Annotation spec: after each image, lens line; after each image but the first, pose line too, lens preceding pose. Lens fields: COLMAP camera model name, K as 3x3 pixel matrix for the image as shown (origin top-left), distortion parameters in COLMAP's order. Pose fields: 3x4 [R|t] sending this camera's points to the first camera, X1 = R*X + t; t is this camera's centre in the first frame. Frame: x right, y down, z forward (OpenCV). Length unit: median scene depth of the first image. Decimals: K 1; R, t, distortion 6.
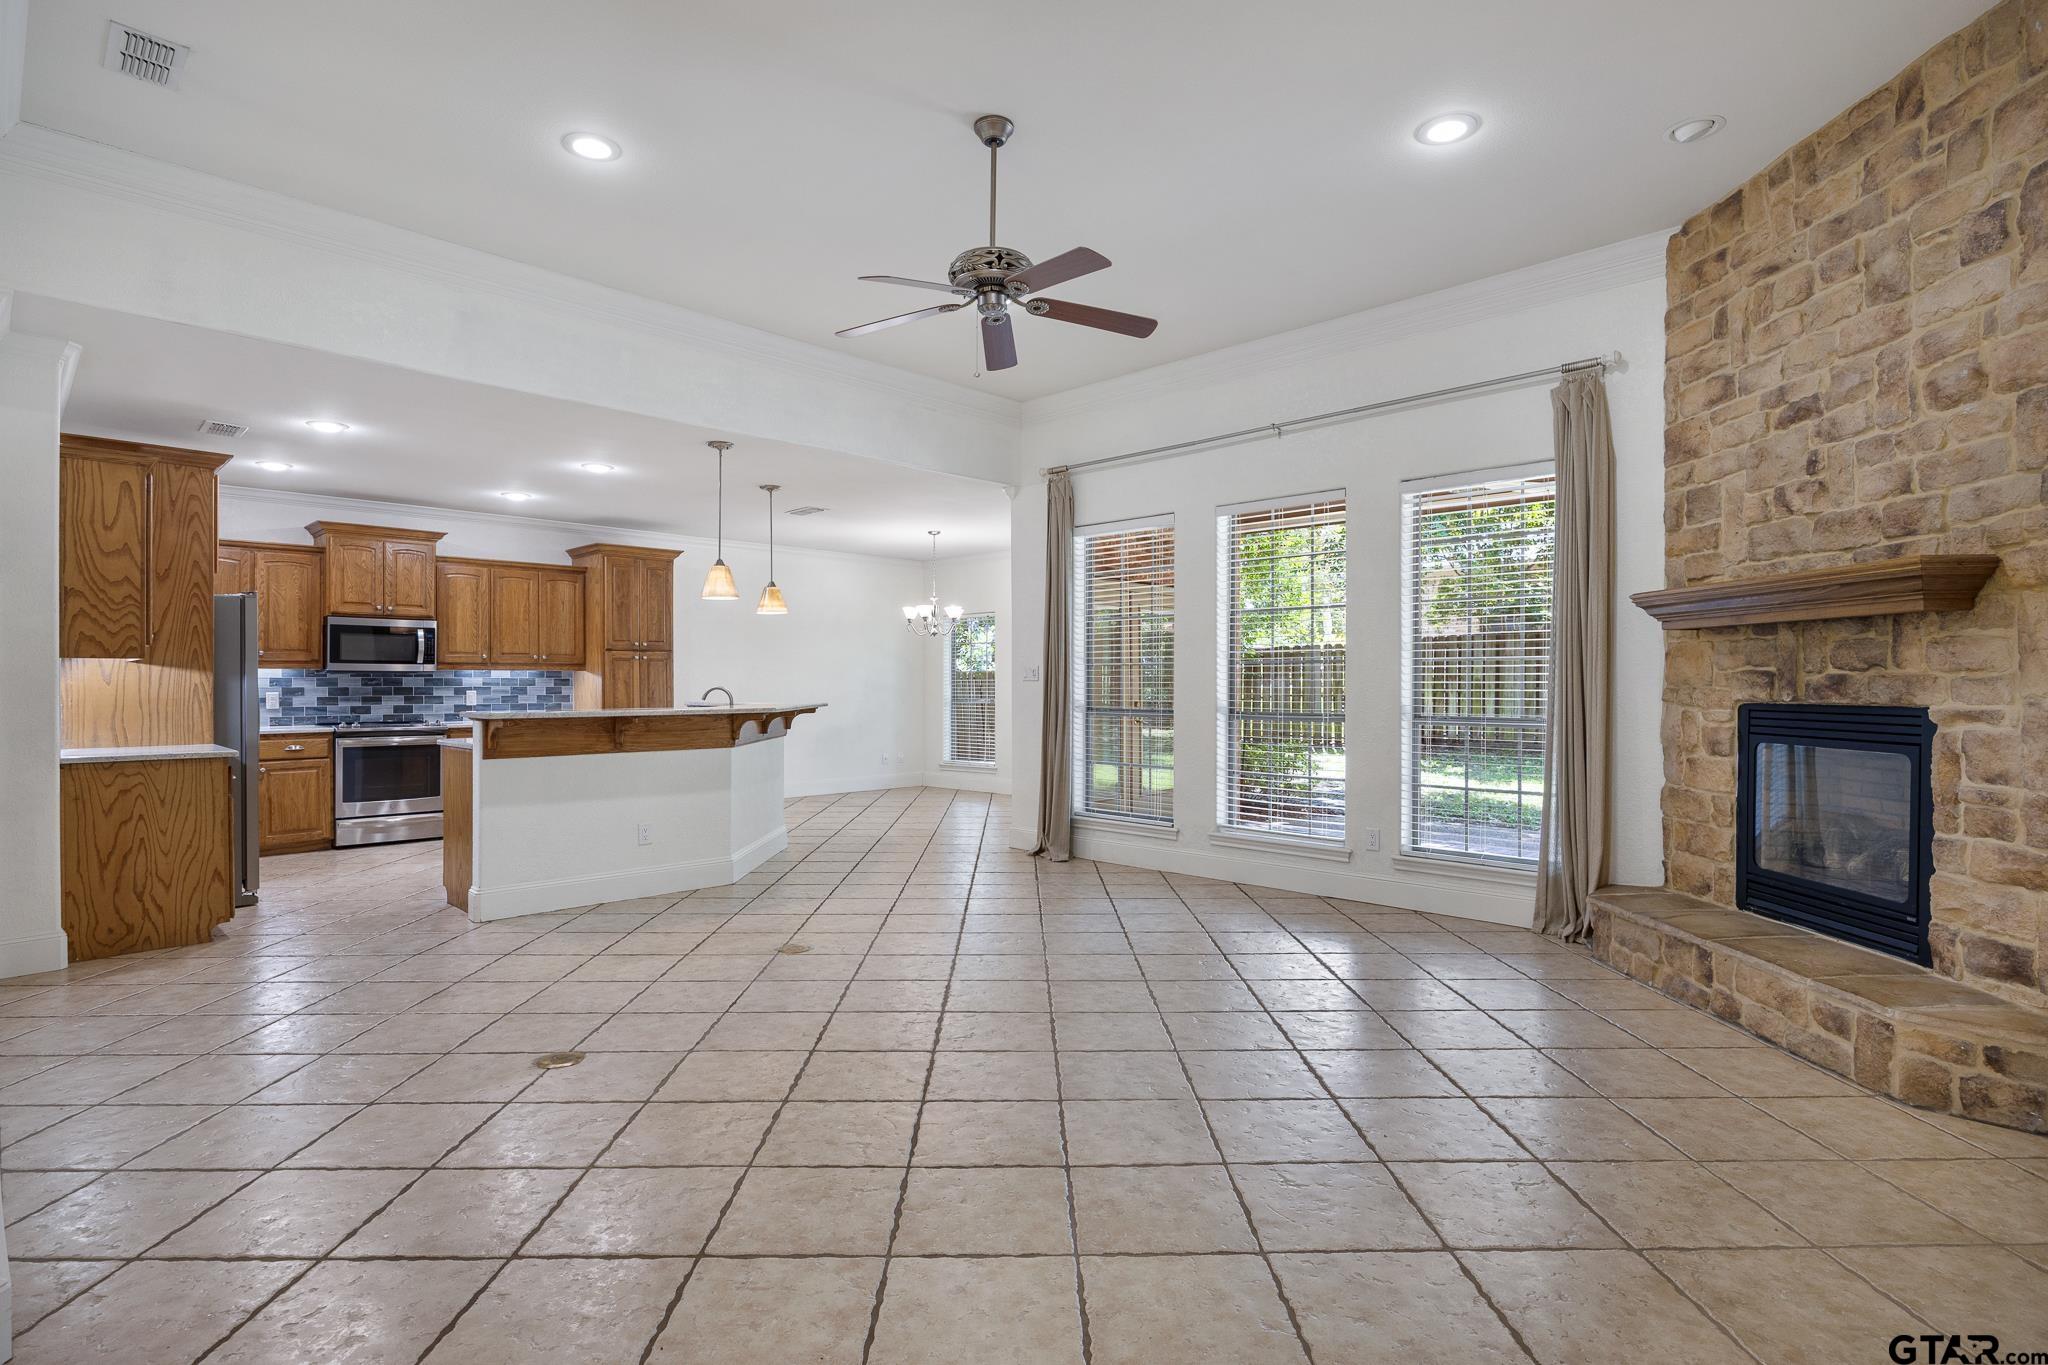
lens RADIAL K [[969.3, 0, 1004.1], [0, 969.3, 679.2], [0, 0, 1]] dist [-0.020819, 0.006098]
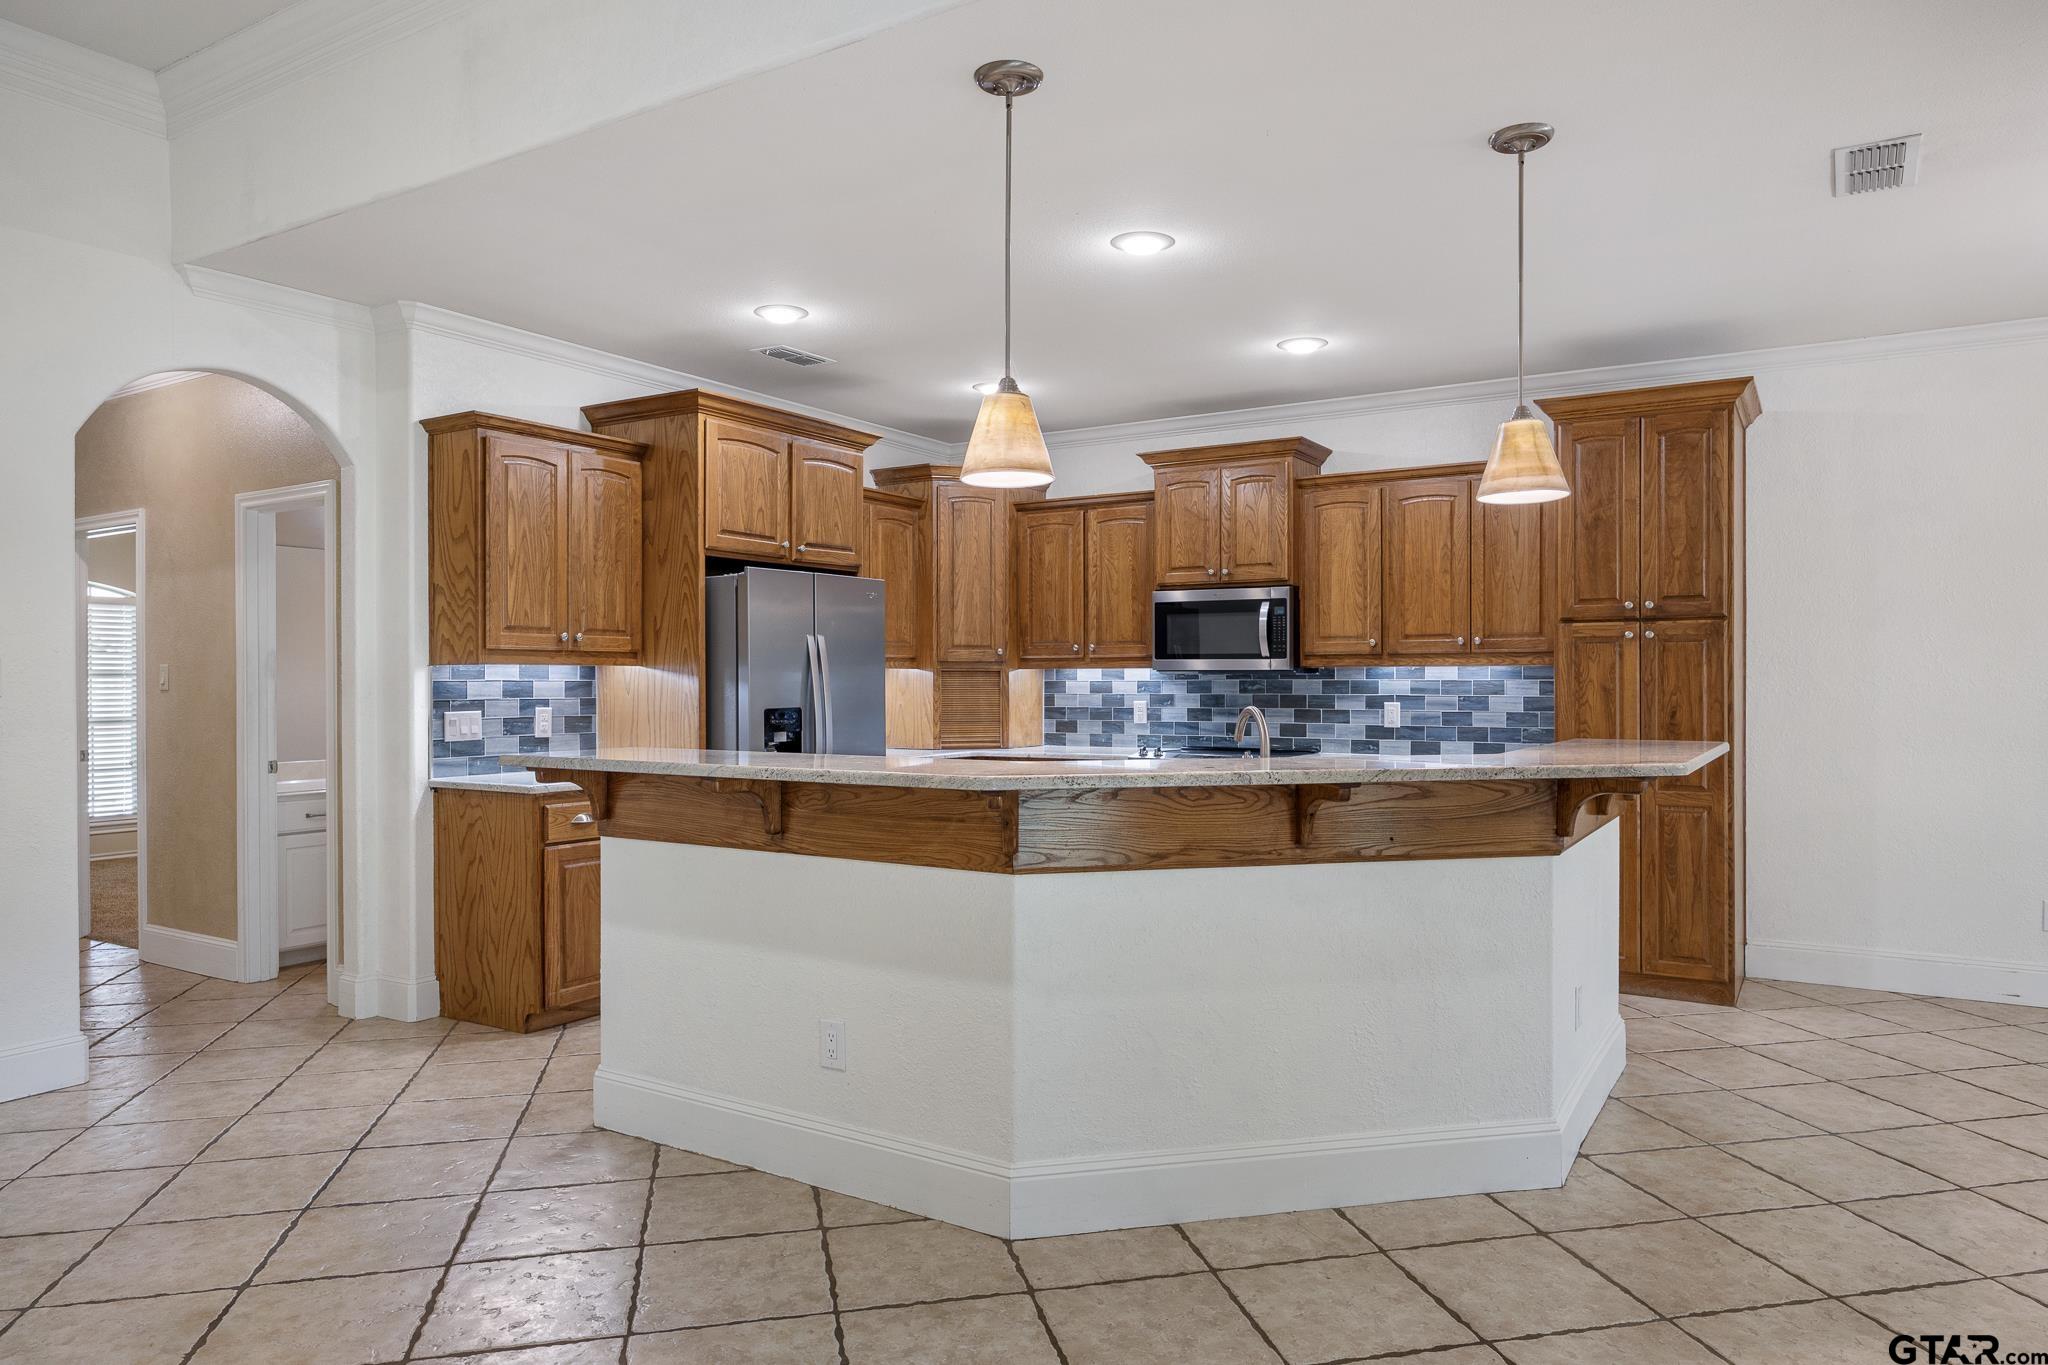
lens RADIAL K [[1290.6, 0, 1071.5], [0, 1290.6, 676.9], [0, 0, 1]] dist [-0.021506, 0.009525]
pose [[0.255603, -0.001045, -0.966781, 0.166947], [0.005667, 0.999984, 0.000417, -0.005219], [0.966765, -0.005586, 0.255605, 0.706035]]
